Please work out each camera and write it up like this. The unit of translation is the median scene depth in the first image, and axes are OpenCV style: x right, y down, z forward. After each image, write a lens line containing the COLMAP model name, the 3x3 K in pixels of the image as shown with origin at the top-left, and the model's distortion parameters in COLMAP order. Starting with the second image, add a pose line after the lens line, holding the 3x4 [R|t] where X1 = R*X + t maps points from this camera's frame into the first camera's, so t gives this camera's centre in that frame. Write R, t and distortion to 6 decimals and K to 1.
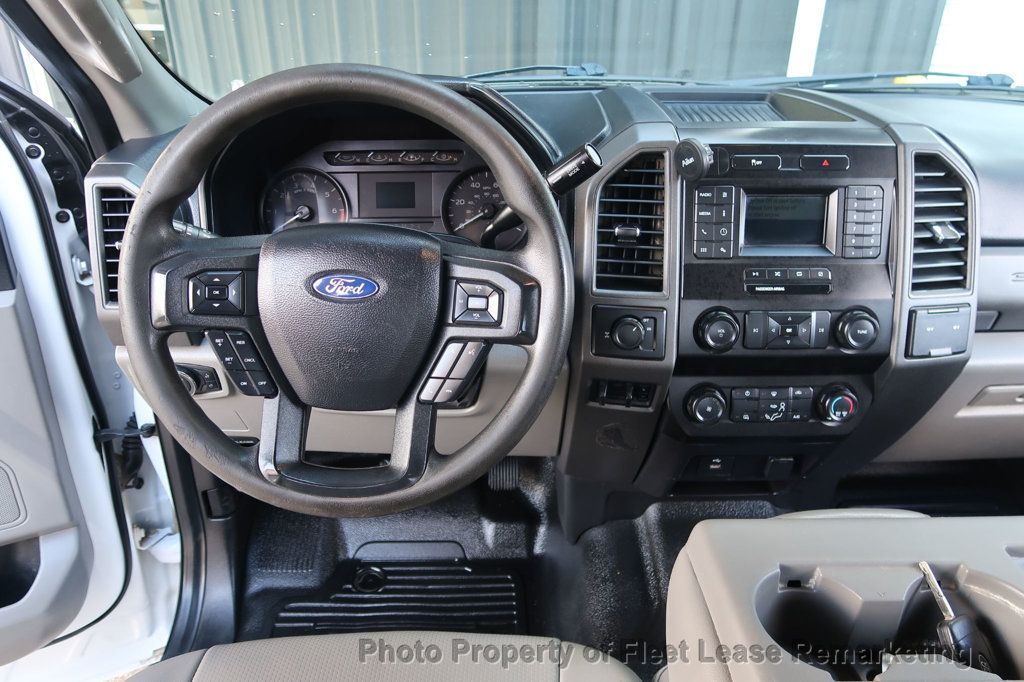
lens RADIAL K [[707.2, 0, 508.7], [0, 707.2, 336.6], [0, 0, 1]] dist [-0.025150, 0.009719]
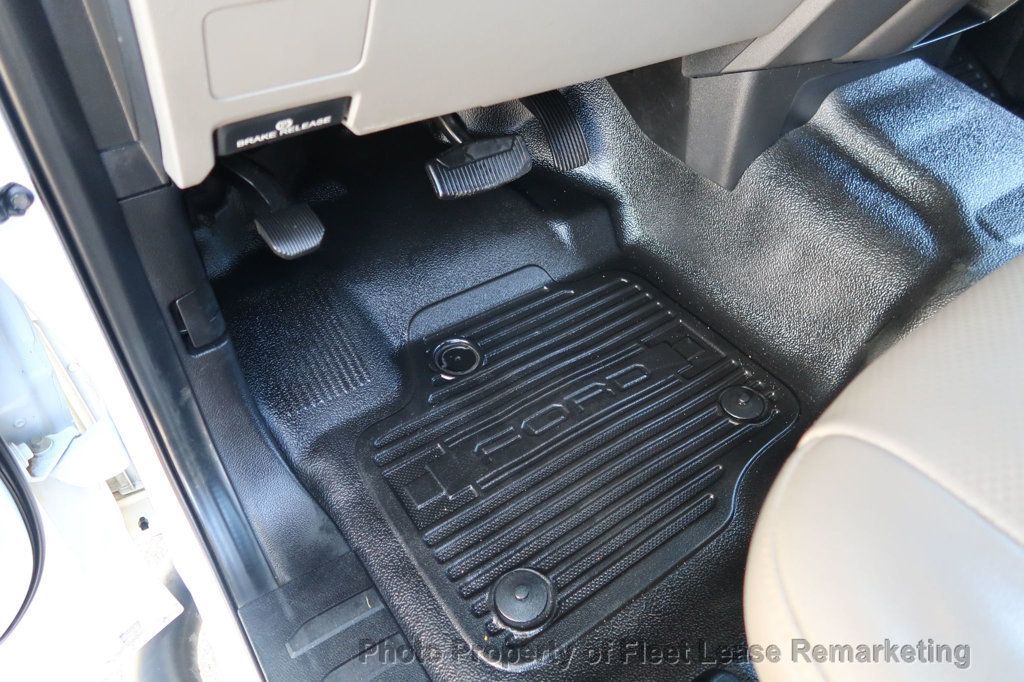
lens RADIAL K [[707.2, 0, 508.7], [0, 707.2, 336.6], [0, 0, 1]] dist [-0.025150, 0.009719]
pose [[0.831411, -0.370884, 0.413765, -0.664432], [0.238740, 0.910836, 0.336721, 0.198849], [-0.501756, -0.181172, 0.845824, 0.708481]]
